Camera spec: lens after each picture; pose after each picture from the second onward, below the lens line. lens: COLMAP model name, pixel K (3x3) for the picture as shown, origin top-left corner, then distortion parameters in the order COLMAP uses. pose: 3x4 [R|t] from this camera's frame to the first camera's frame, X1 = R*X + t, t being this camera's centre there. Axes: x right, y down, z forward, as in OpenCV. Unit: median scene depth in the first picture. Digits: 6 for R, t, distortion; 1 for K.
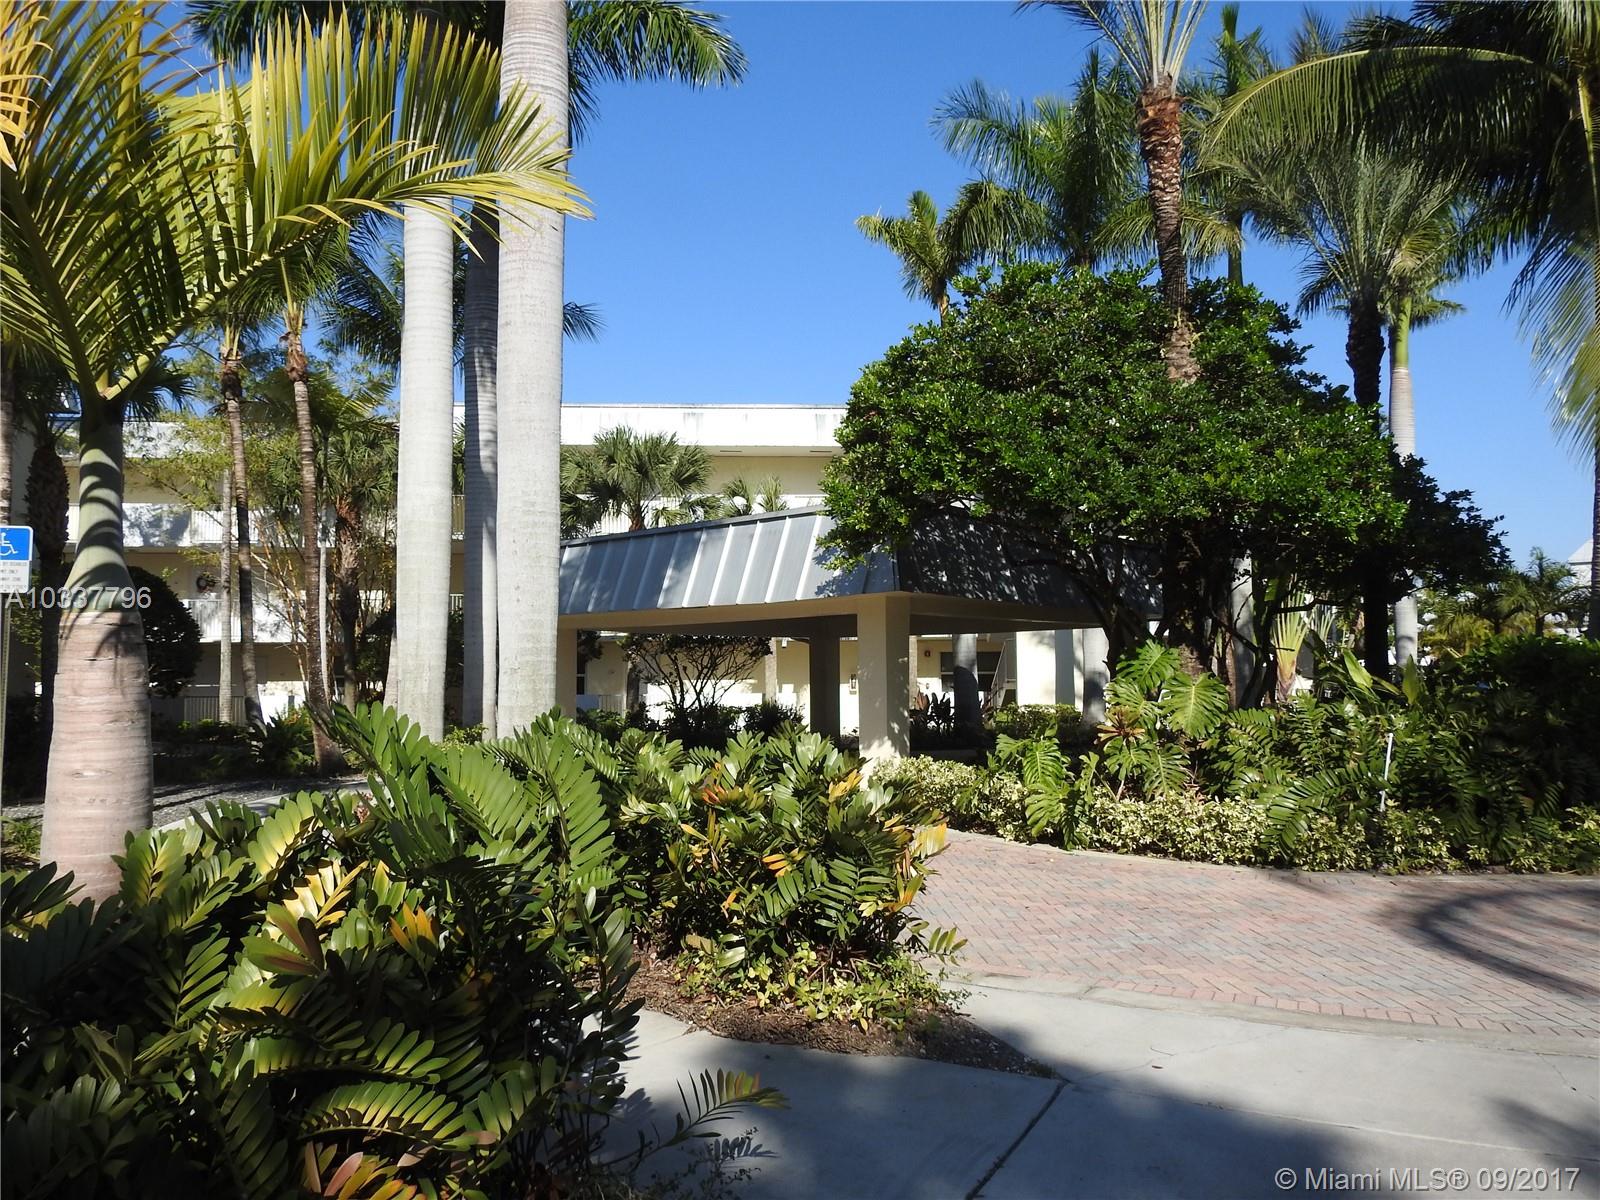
lens RADIAL K [[1154.4, 0, 792.9], [0, 1154.4, 608.0], [0, 0, 1]] dist [-0.002411, 0.003651]
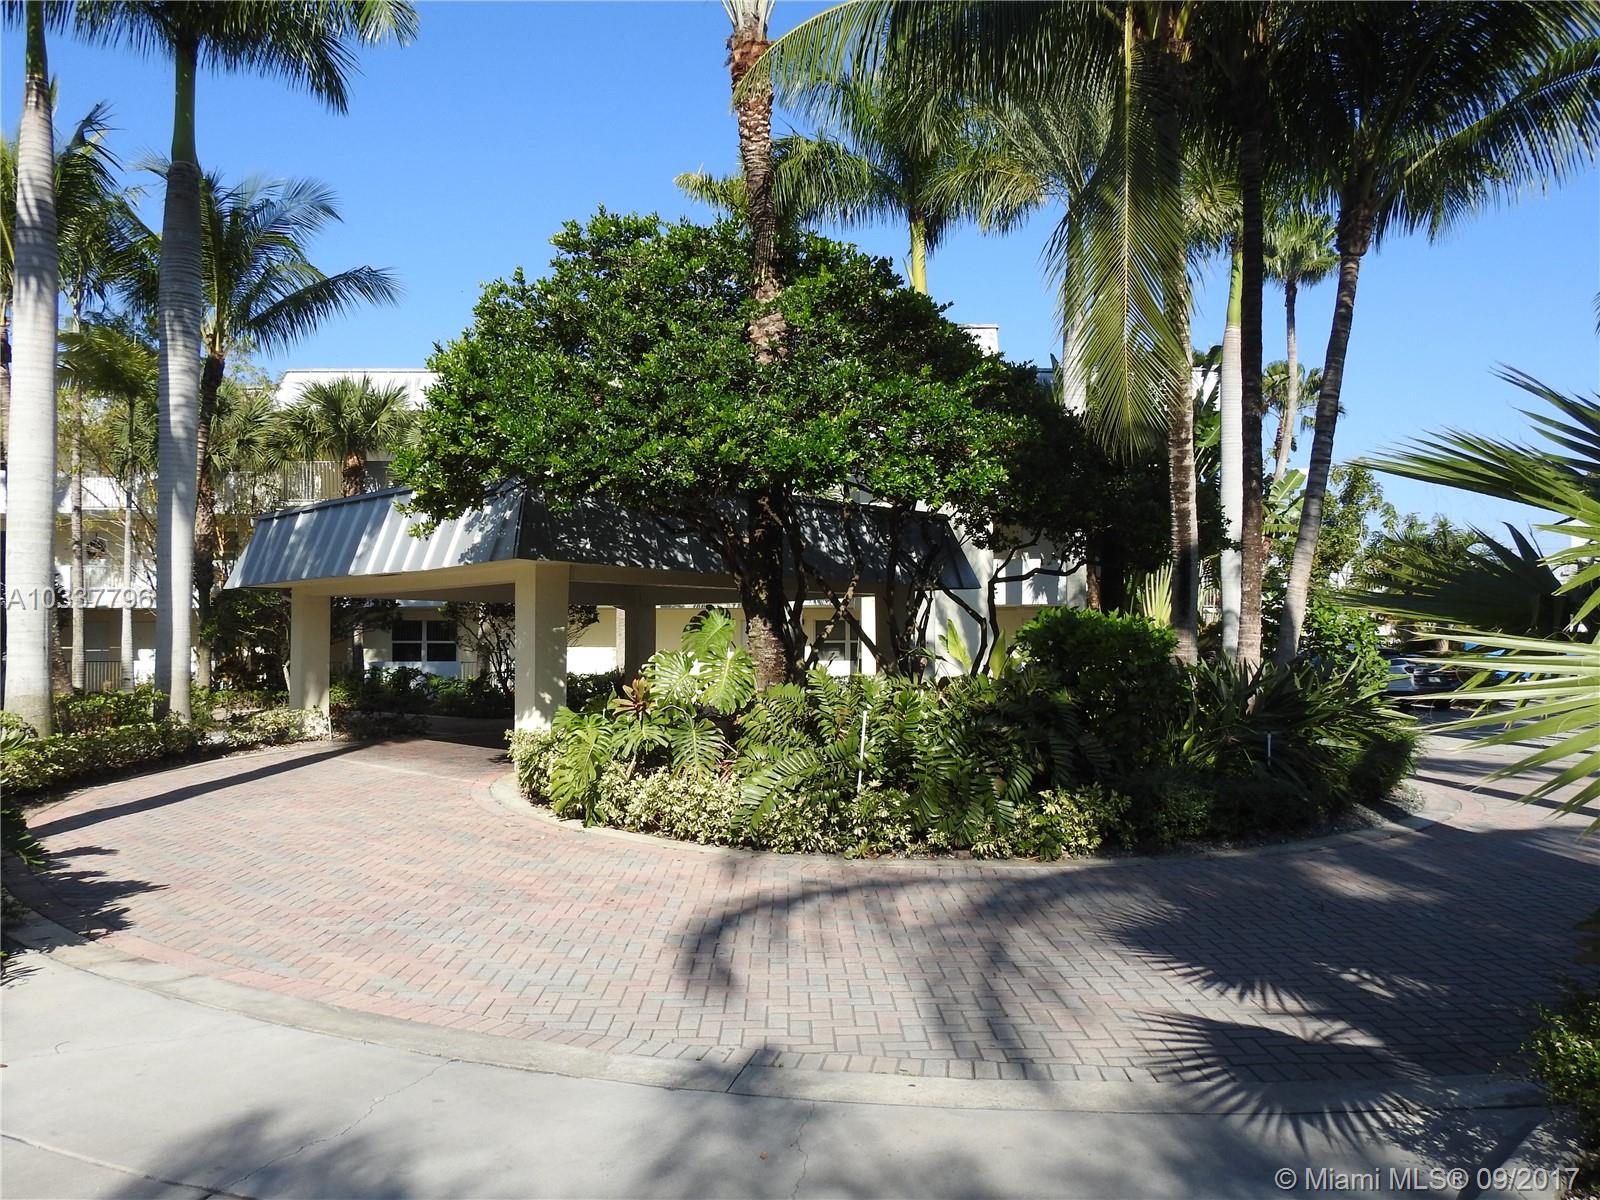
lens RADIAL K [[1154.4, 0, 805.9], [0, 1154.4, 606.5], [0, 0, 1]] dist [-0.002411, 0.003651]
pose [[0.999001, 0.005447, -0.044344, 0.460414], [-0.004221, 0.999607, 0.027697, -0.002985], [0.044478, -0.027482, 0.998632, 0.044326]]
